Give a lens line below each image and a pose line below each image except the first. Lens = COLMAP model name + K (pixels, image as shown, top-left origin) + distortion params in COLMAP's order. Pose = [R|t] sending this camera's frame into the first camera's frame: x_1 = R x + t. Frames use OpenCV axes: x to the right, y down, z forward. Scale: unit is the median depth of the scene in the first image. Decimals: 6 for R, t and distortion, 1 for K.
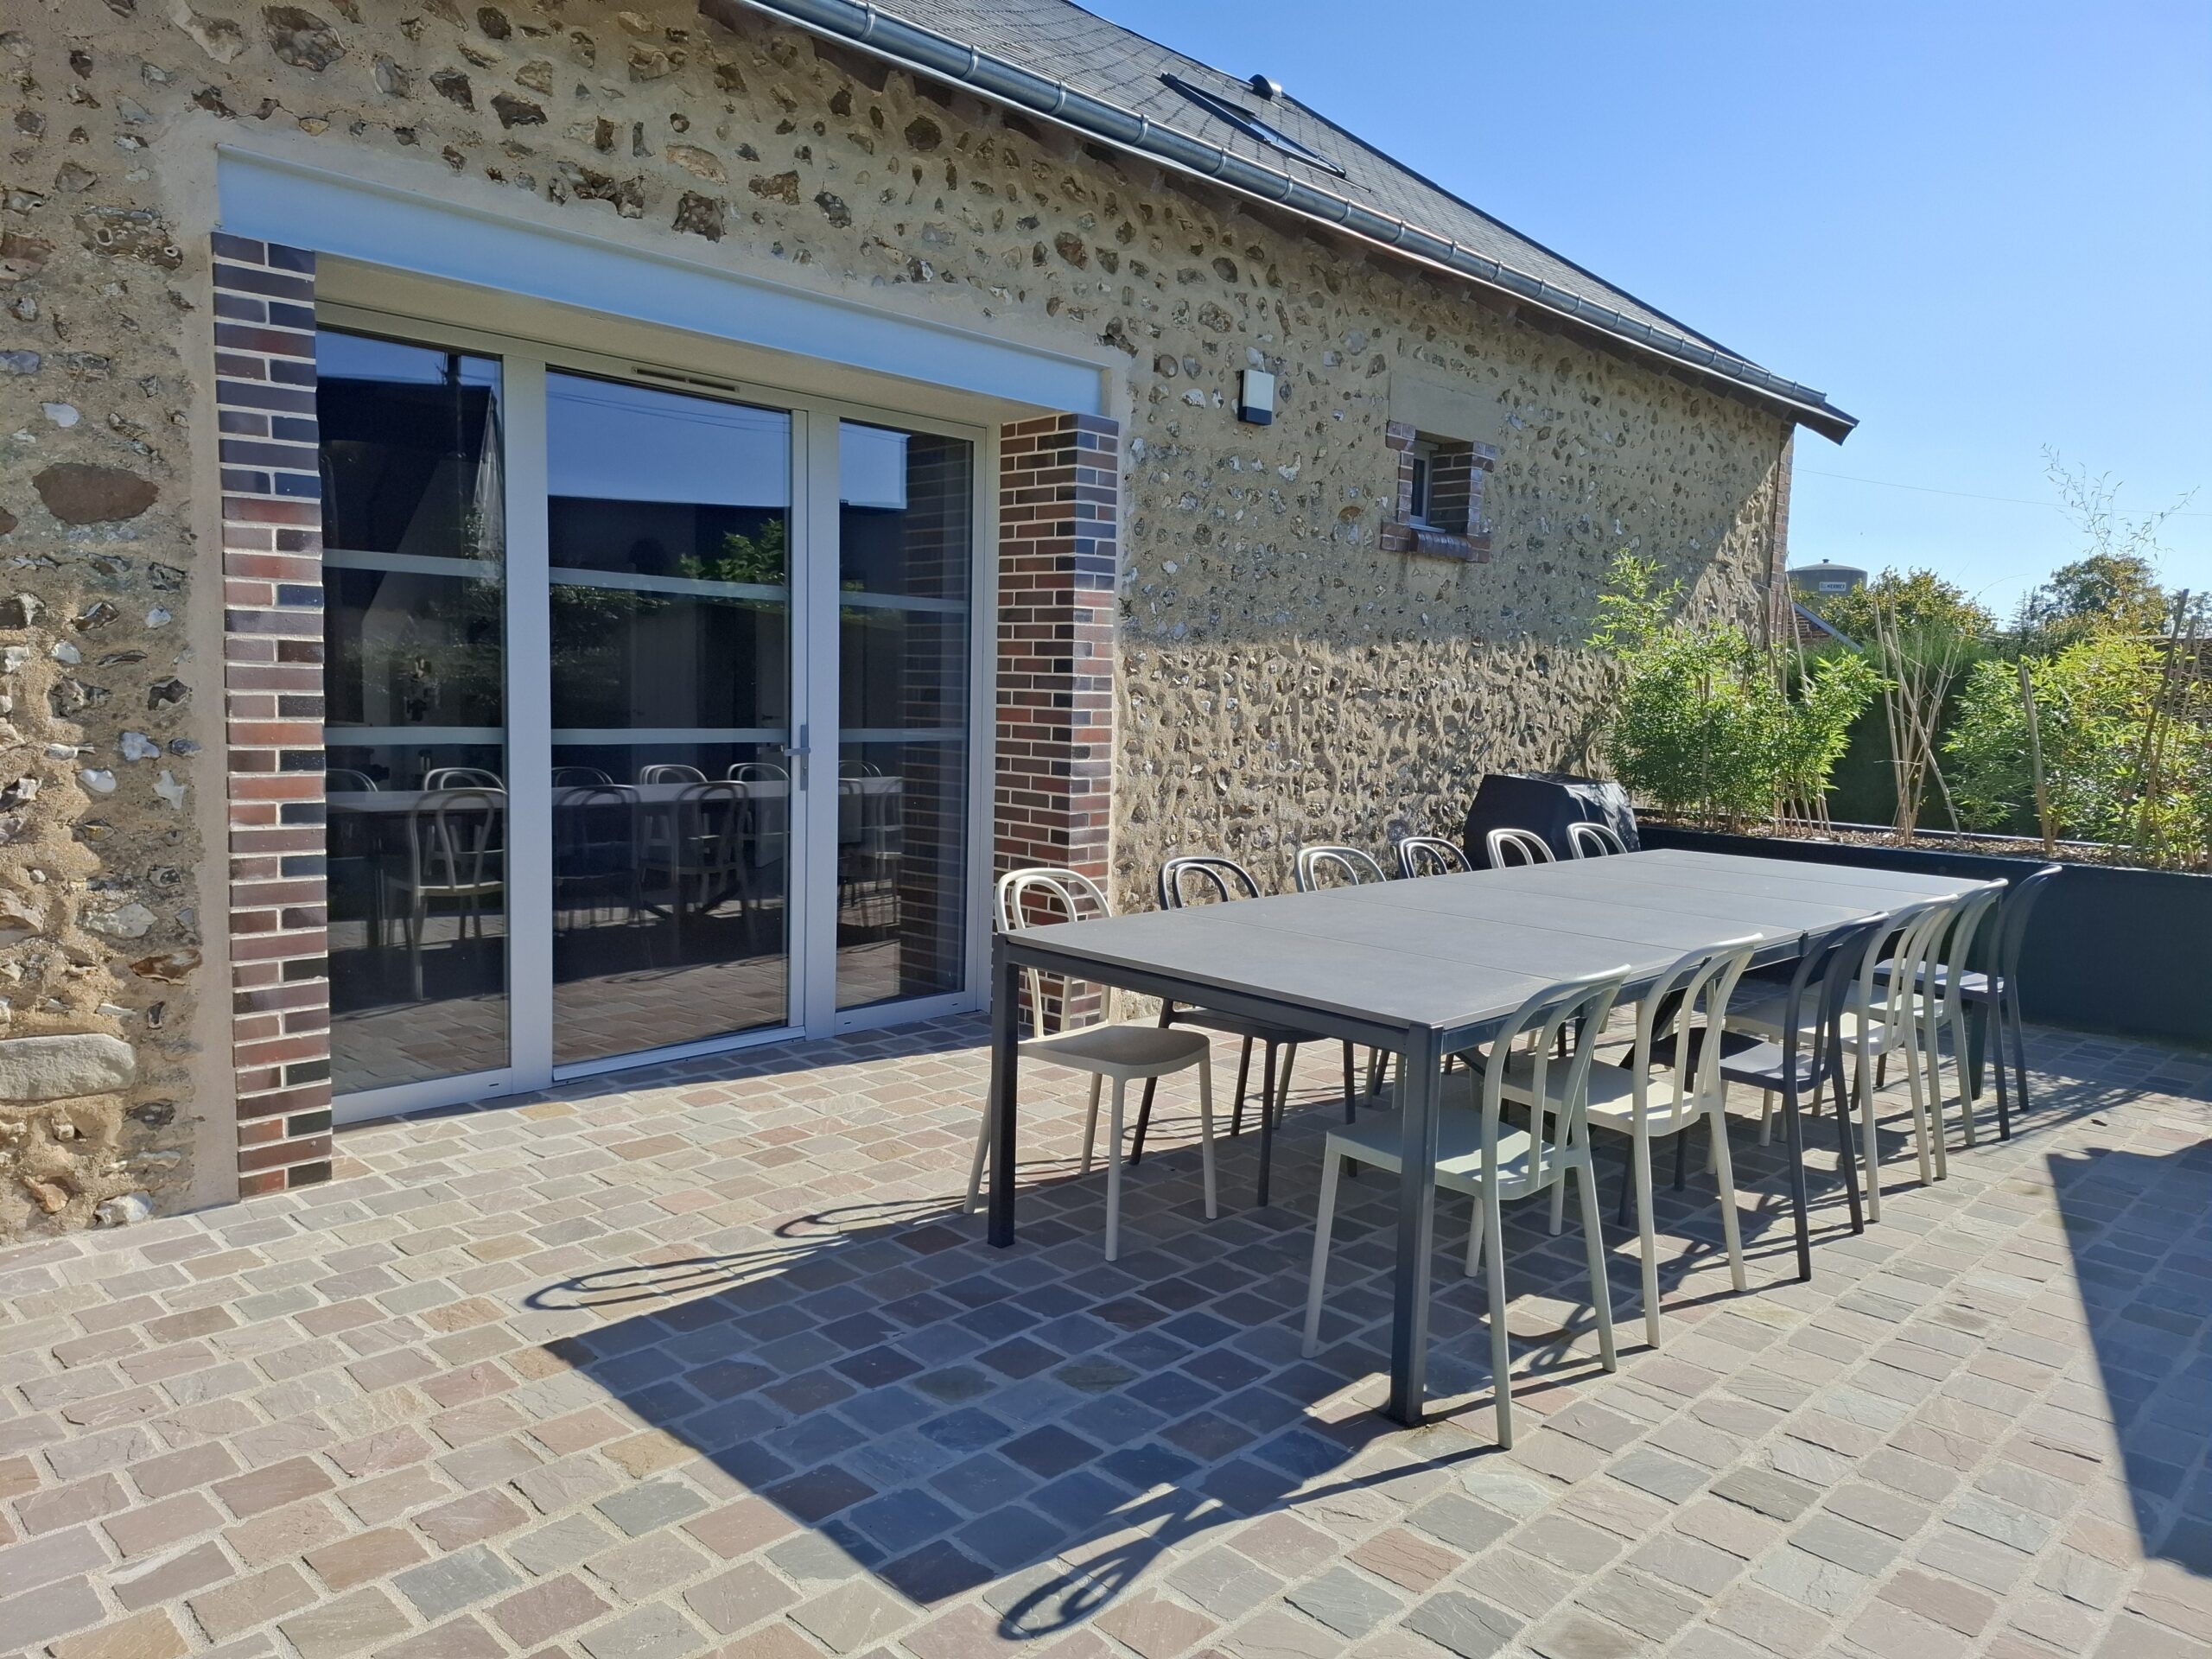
lens RADIAL K [[1522.9, 0, 1089.1], [0, 1522.9, 812.9], [0, 0, 1]] dist [0.123326, -0.155648]
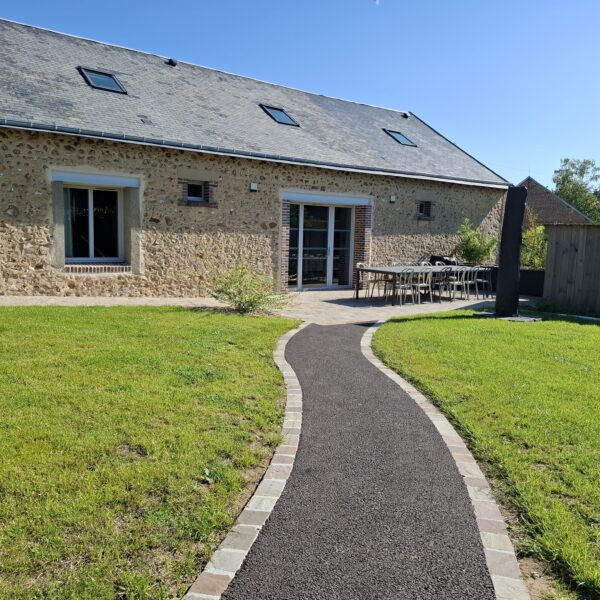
lens RADIAL K [[546.9, 0, 299.7], [0, 546.9, 297.8], [0, 0, 1]] dist [0.126107, -0.182969]
pose [[0.992485, 0.014695, -0.121484, 0.003064], [-0.010790, 0.999406, 0.032740, 0.101071], [0.121893, -0.031184, 0.992053, -1.647846]]
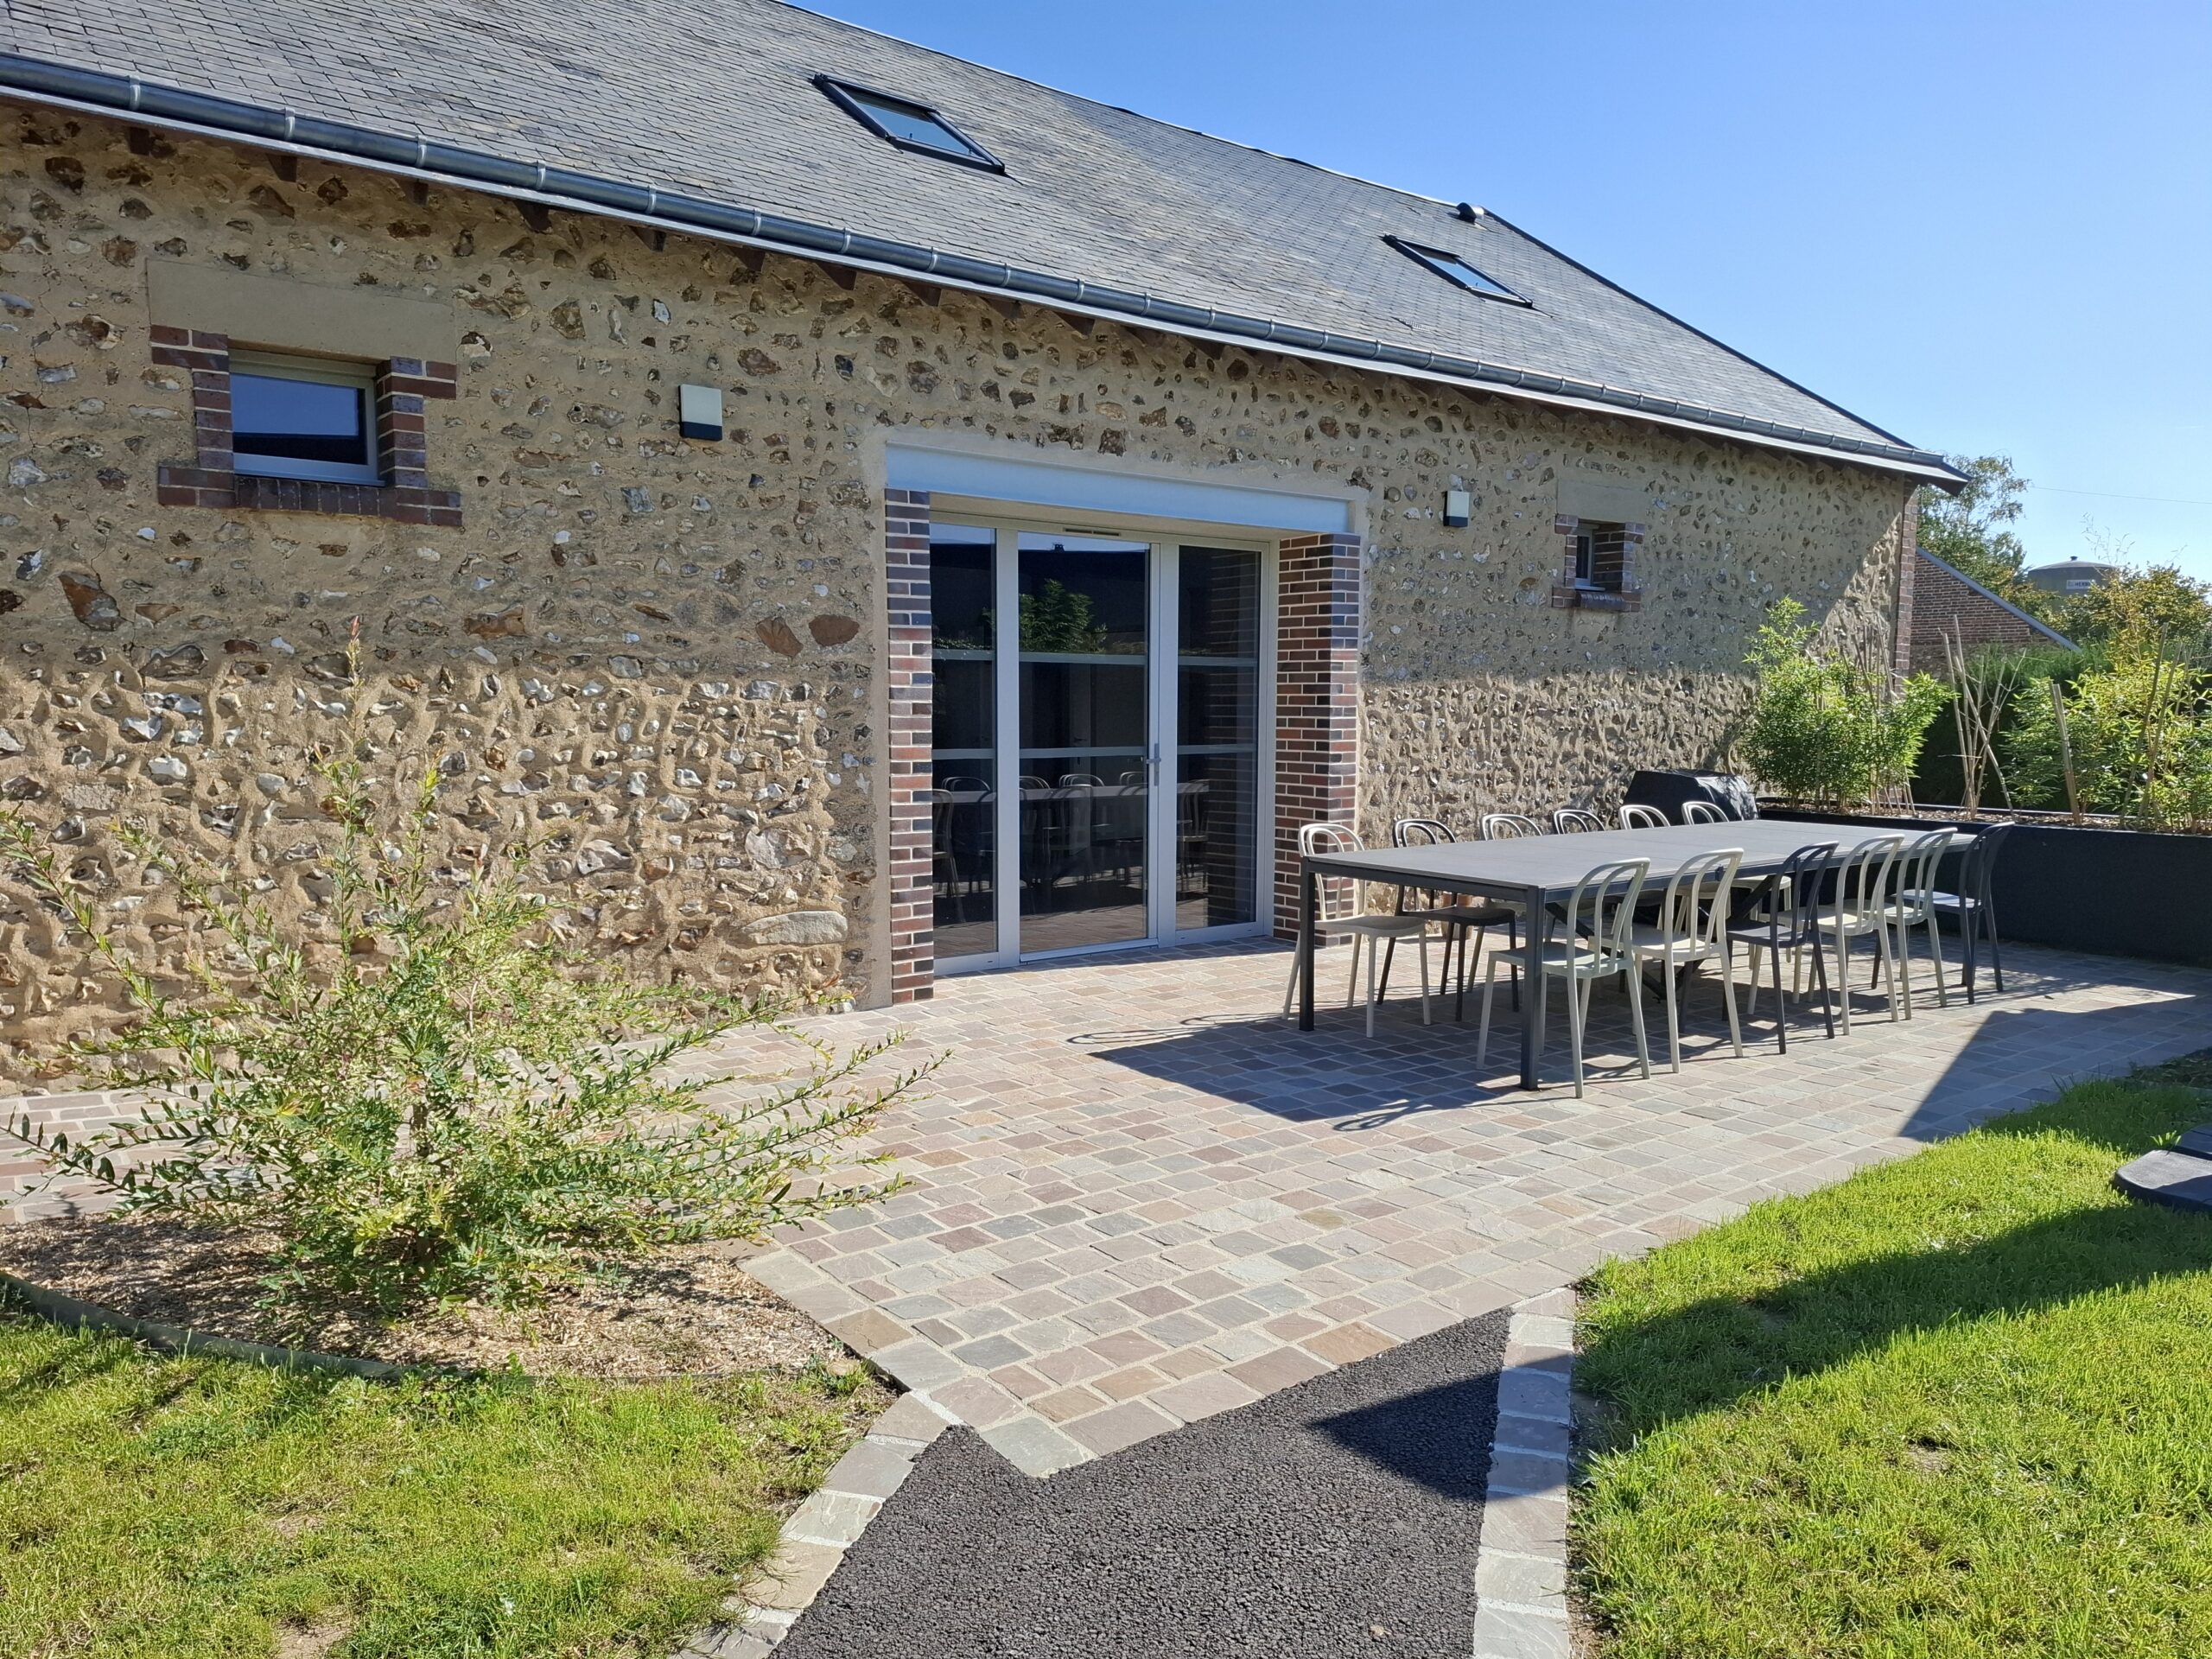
lens RADIAL K [[1518.1, 0, 1104.6], [0, 1518.1, 839.9], [0, 0, 1]] dist [0.128140, -0.174517]
pose [[0.991590, -0.009812, -0.129044, -0.038391], [0.010648, 0.999927, 0.005789, 0.029441], [0.128977, -0.007114, 0.991622, -0.510089]]
